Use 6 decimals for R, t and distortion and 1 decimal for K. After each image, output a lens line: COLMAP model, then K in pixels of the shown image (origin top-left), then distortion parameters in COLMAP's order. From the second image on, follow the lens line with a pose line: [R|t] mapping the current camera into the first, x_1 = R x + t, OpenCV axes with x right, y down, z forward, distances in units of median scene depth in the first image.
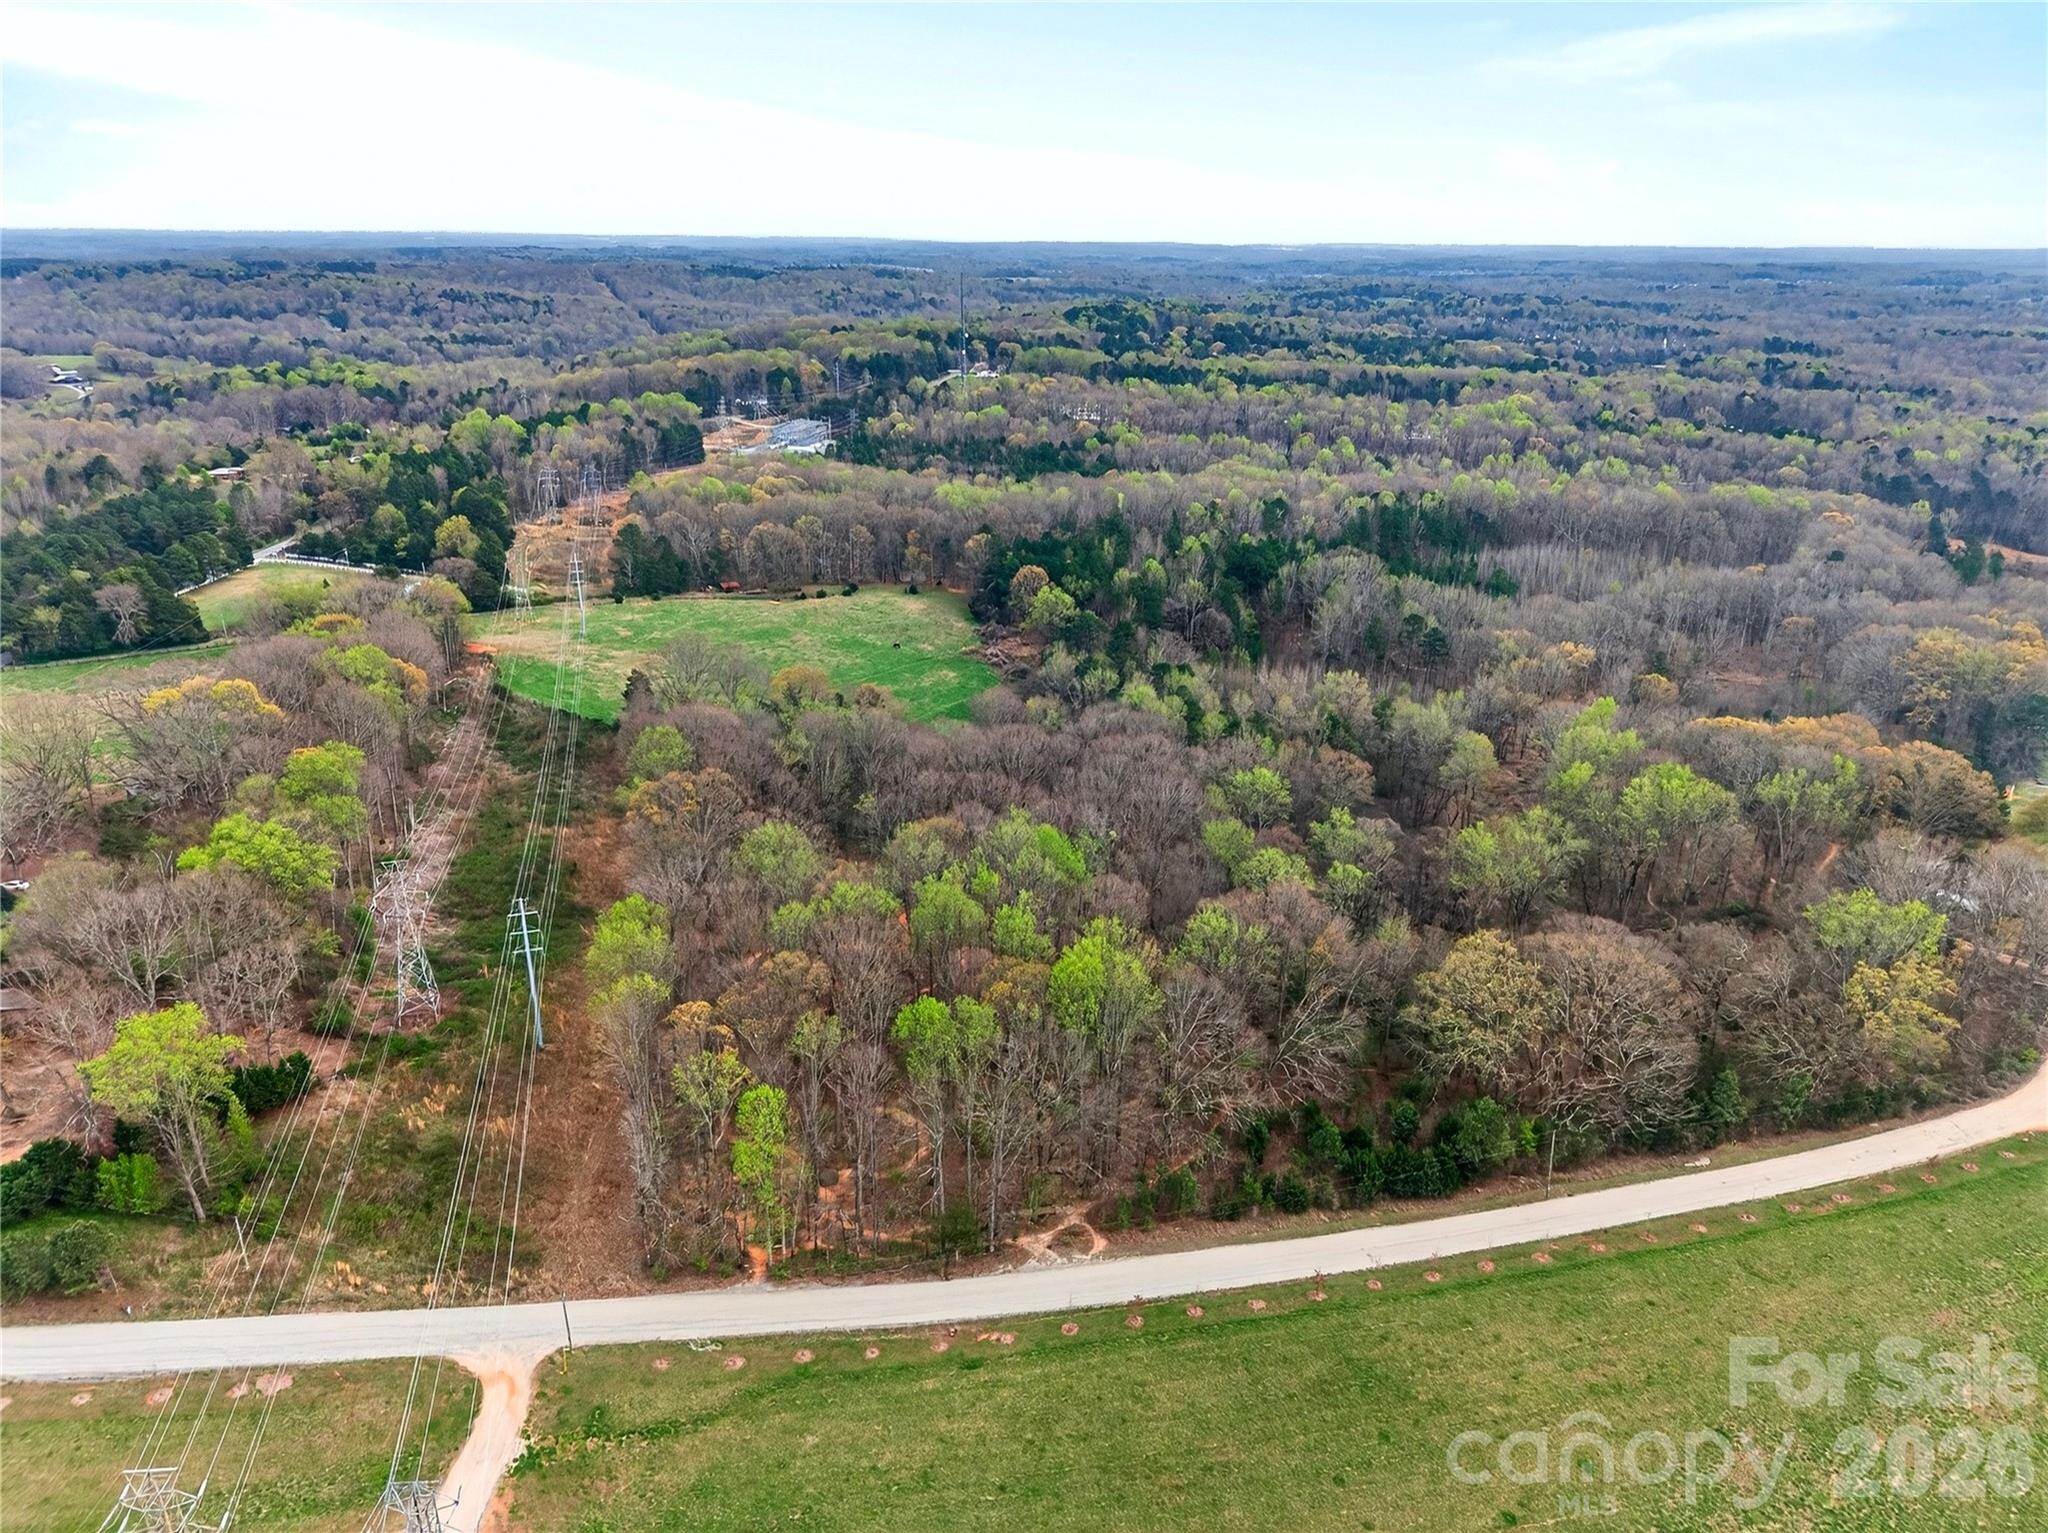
lens RADIAL K [[1390.1, 0, 1022.2], [0, 1390.1, 756.3], [0, 0, 1]] dist [0.010280, -0.008394]
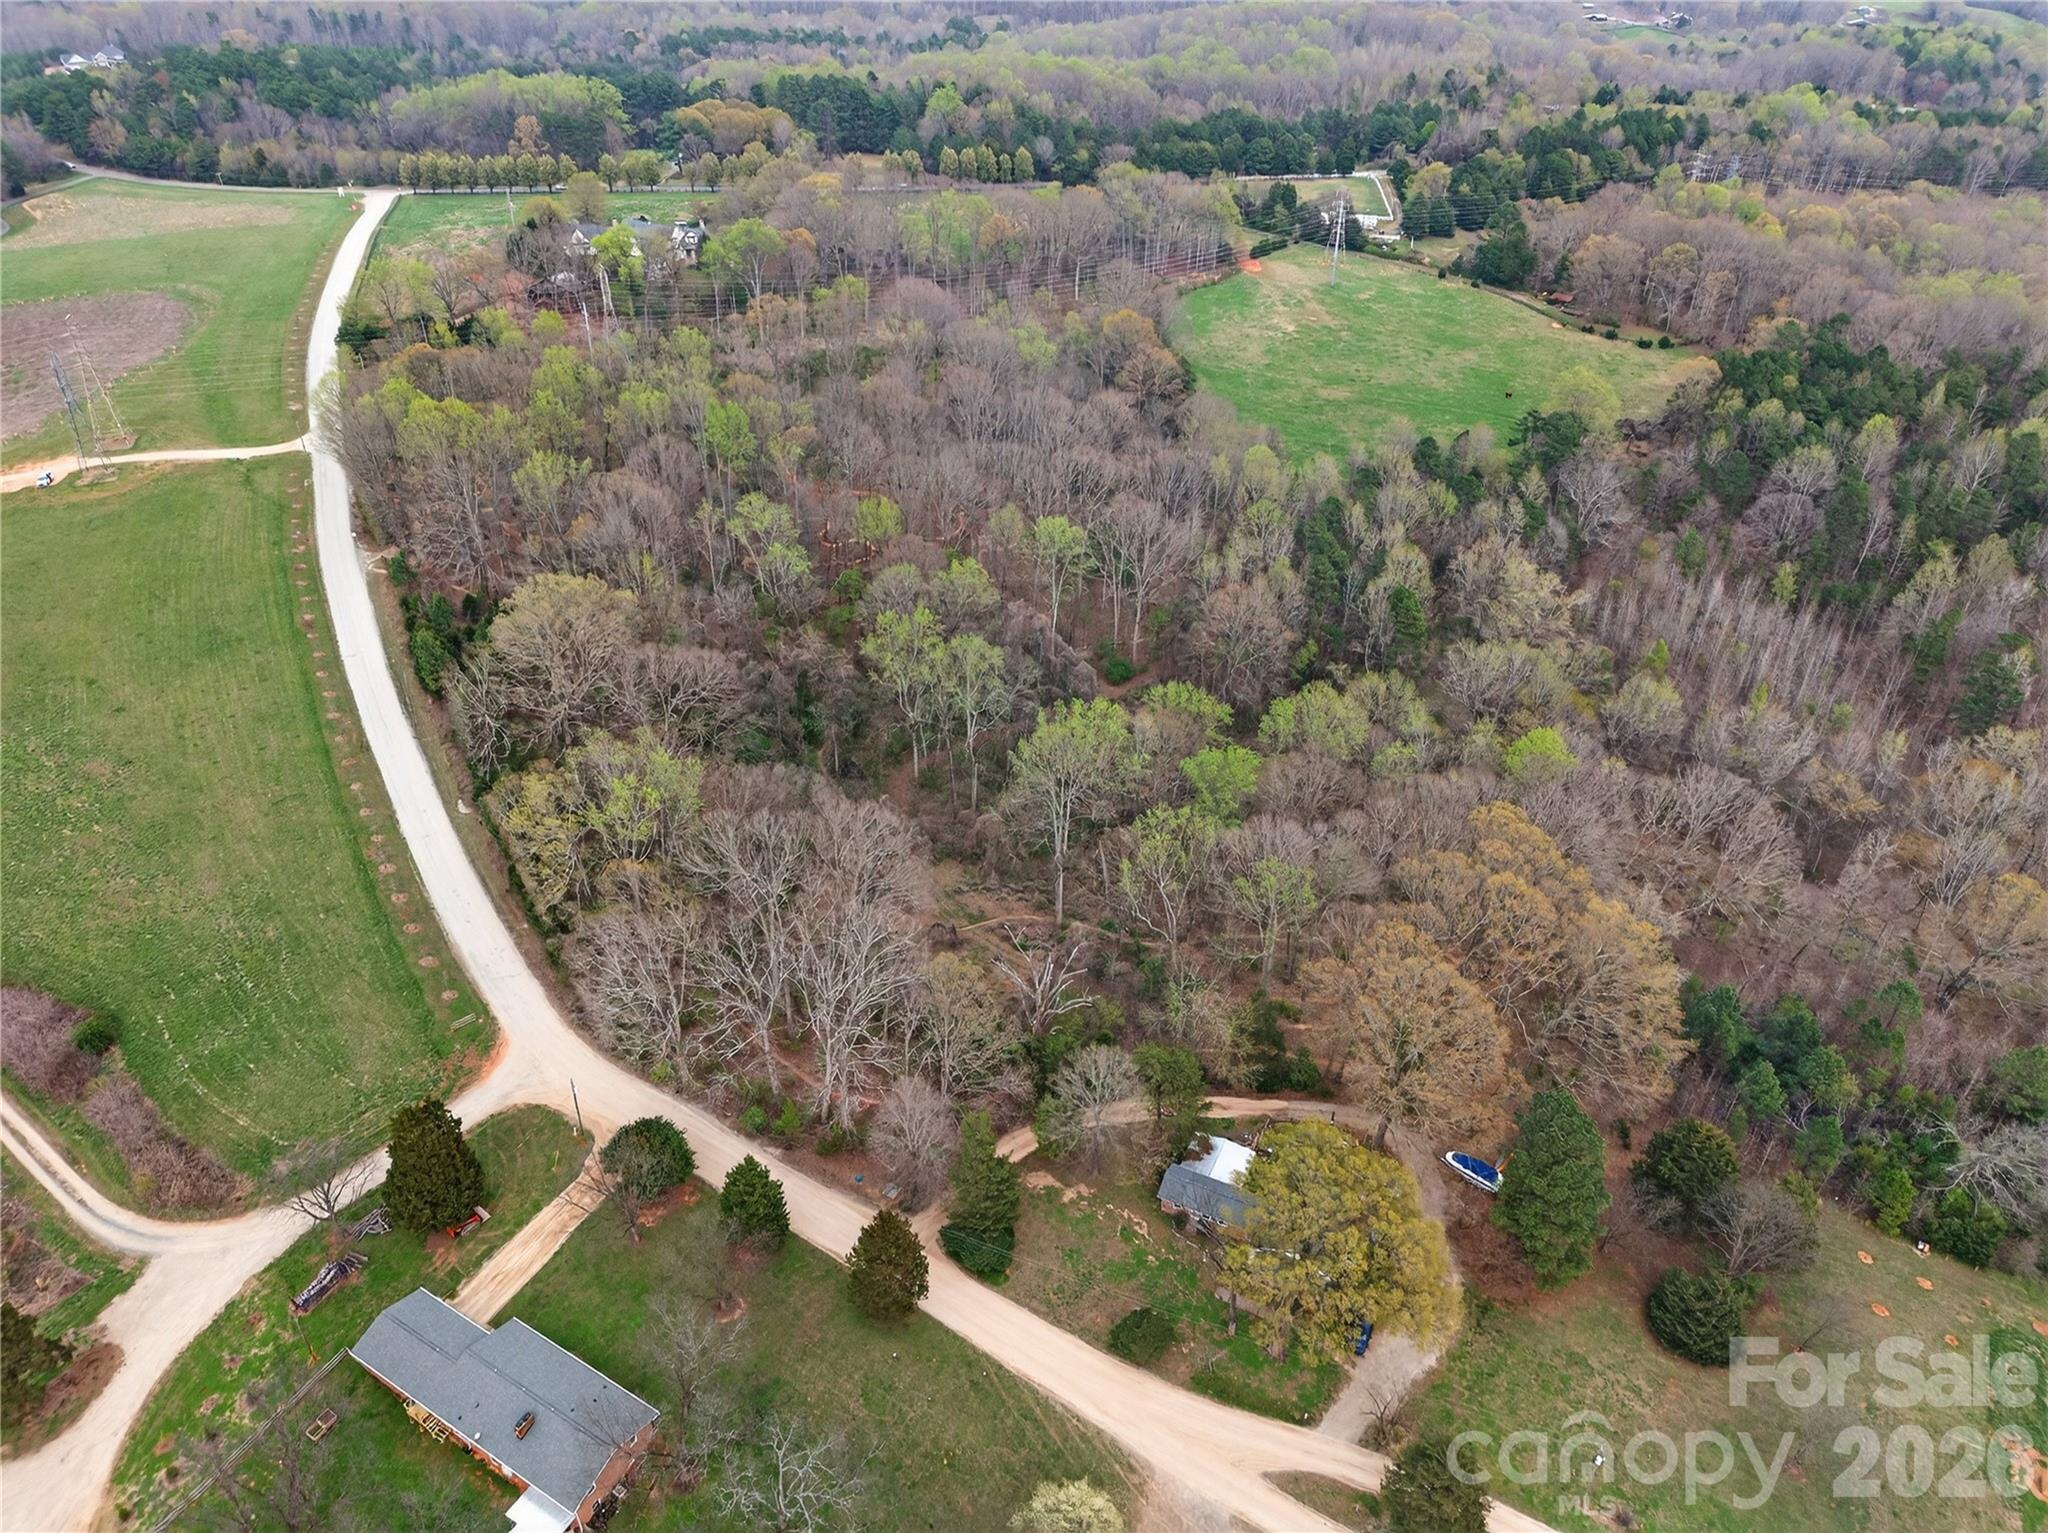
lens RADIAL K [[1381.7, 0, 1024.0], [0, 1381.7, 766.5], [0, 0, 1]] dist [0.016489, -0.014908]
pose [[0.261212, 0.536036, -0.802766, 0.513384], [-0.348887, 0.827846, 0.439259, -0.128386], [0.900026, 0.165335, 0.403259, 0.336582]]
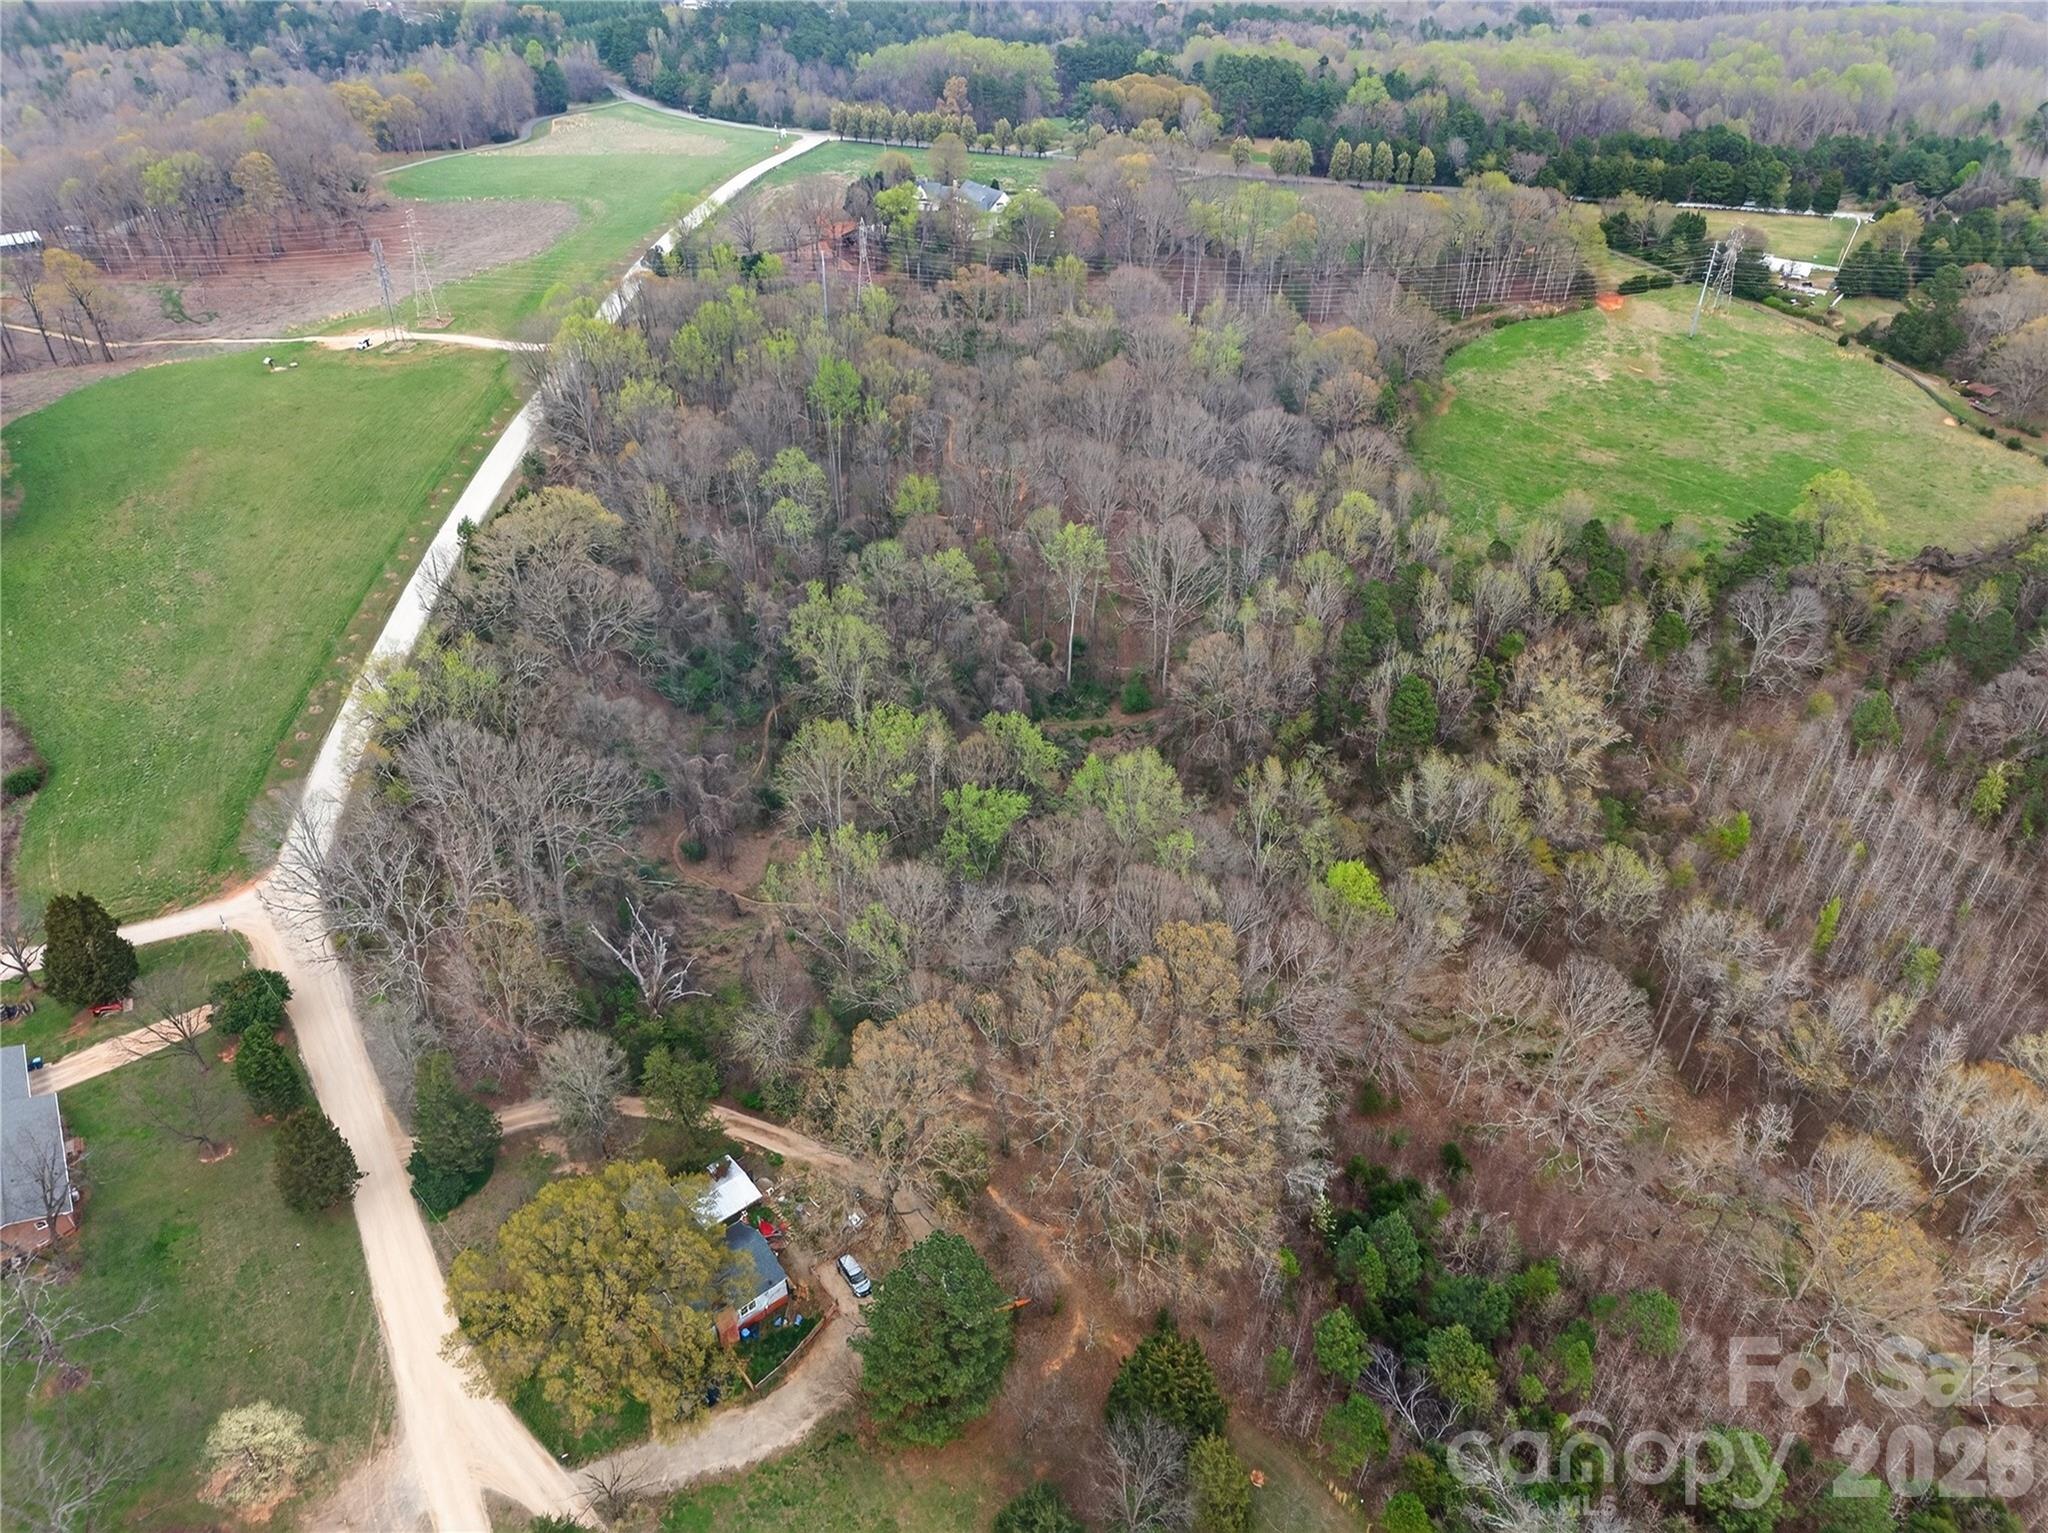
lens RADIAL K [[1381.7, 0, 1024.0], [0, 1381.7, 766.5], [0, 0, 1]] dist [0.016489, -0.014908]
pose [[-0.170845, 0.556454, -0.813124, 0.503125], [-0.361679, 0.732229, 0.577086, -0.191444], [0.916515, 0.392683, 0.076160, 0.504959]]
